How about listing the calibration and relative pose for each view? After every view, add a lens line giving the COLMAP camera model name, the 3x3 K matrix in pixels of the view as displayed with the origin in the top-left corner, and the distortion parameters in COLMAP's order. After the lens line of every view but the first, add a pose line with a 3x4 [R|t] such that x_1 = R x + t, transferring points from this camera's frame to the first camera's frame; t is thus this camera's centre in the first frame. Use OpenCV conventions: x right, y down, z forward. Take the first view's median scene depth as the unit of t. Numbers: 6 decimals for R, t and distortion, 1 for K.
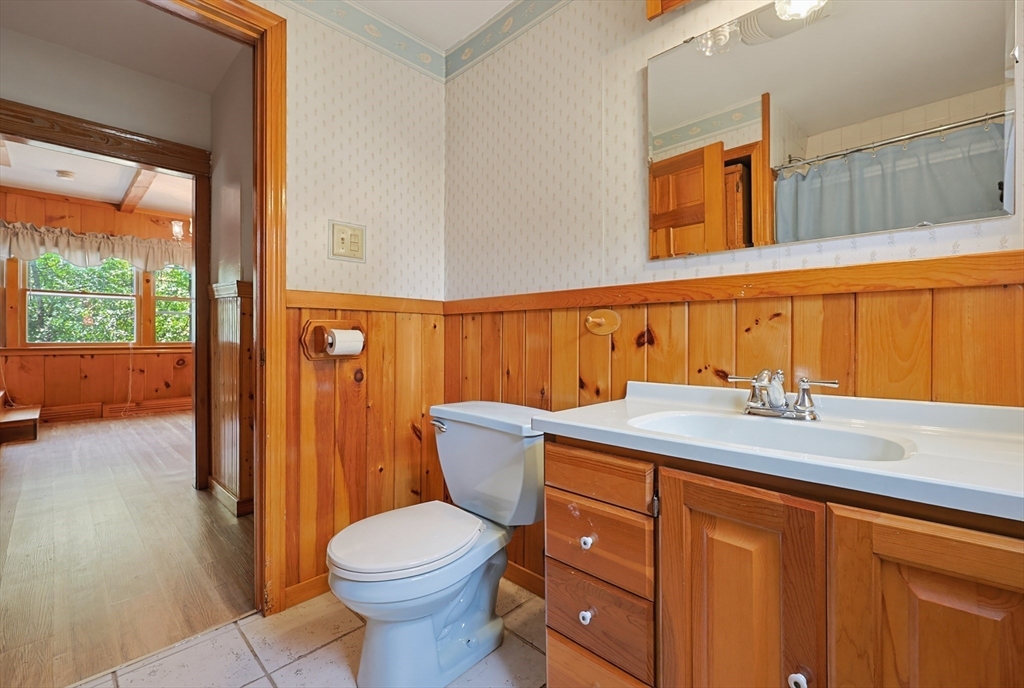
lens RADIAL K [[443.2, 0, 516.1], [0, 443.2, 339.5], [0, 0, 1]] dist [-0.000398, -0.000131]
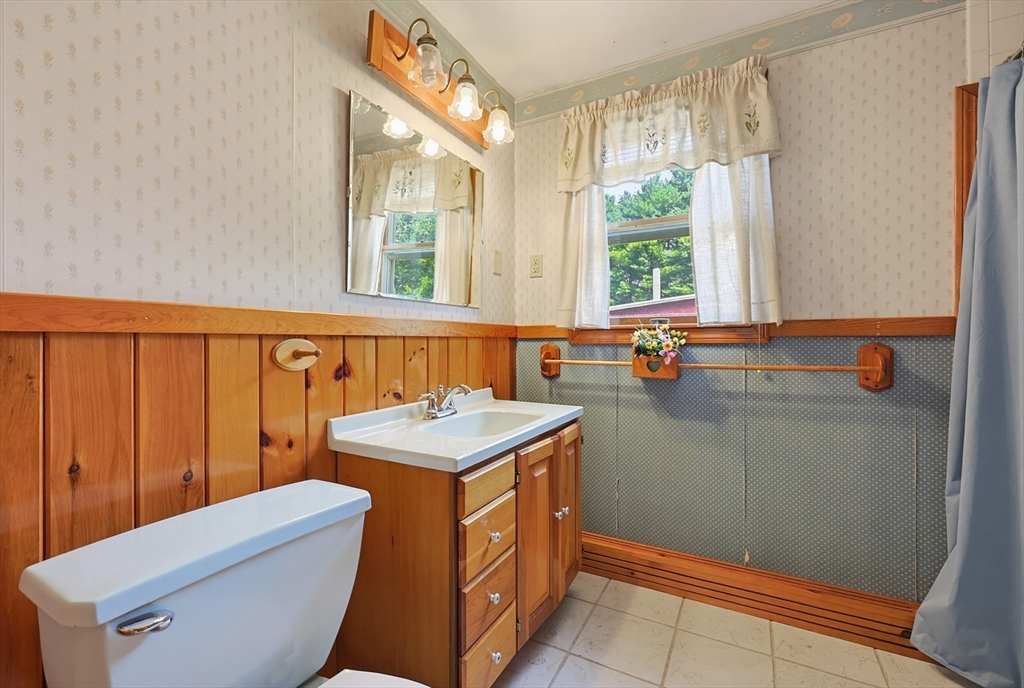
lens RADIAL K [[443.2, 0, 516.1], [0, 443.2, 339.5], [0, 0, 1]] dist [-0.000398, -0.000131]
pose [[-0.273707, 0.000362, 0.961813, -0.755322], [0.007423, 0.999971, 0.001736, -0.071702], [-0.961784, 0.007615, -0.273702, 0.917159]]
